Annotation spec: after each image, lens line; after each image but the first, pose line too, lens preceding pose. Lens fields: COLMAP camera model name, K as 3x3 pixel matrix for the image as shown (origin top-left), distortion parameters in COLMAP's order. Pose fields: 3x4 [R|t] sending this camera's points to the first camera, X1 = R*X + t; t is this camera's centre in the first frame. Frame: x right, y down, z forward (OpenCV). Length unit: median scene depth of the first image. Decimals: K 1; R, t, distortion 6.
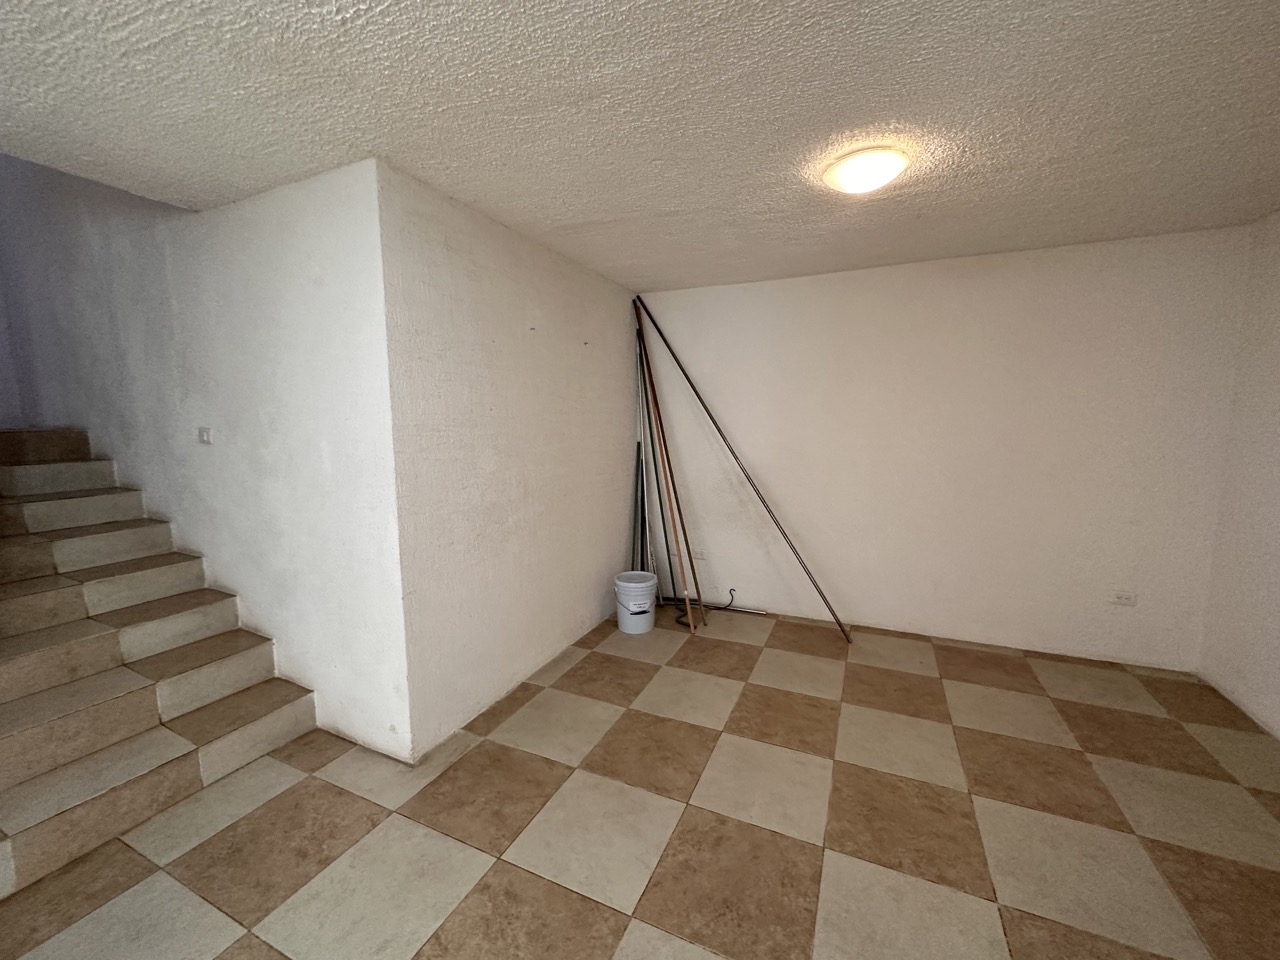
lens RADIAL K [[511.4, 0, 640.4], [0, 511.4, 478.2], [0, 0, 1]] dist [-0.004000, 0.001220]
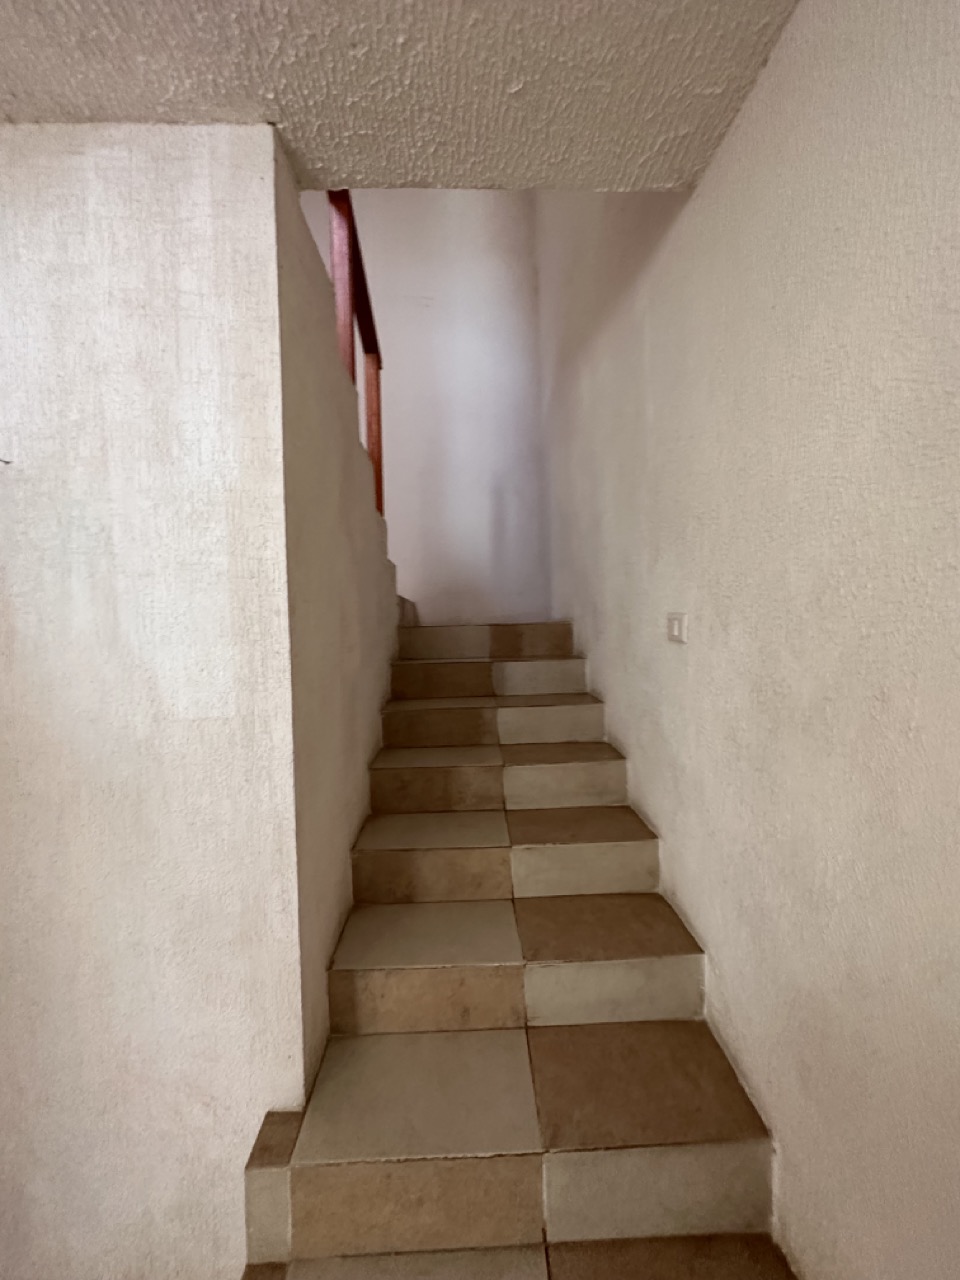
lens RADIAL K [[511.4, 0, 480.1], [0, 511.4, 639.2], [0, 0, 1]] dist [-0.004000, 0.001220]
pose [[0.454901, 0.018064, -0.890359, -0.469471], [-0.081507, 0.996442, -0.021428, -0.042728], [0.886804, 0.082318, 0.454755, 0.575456]]
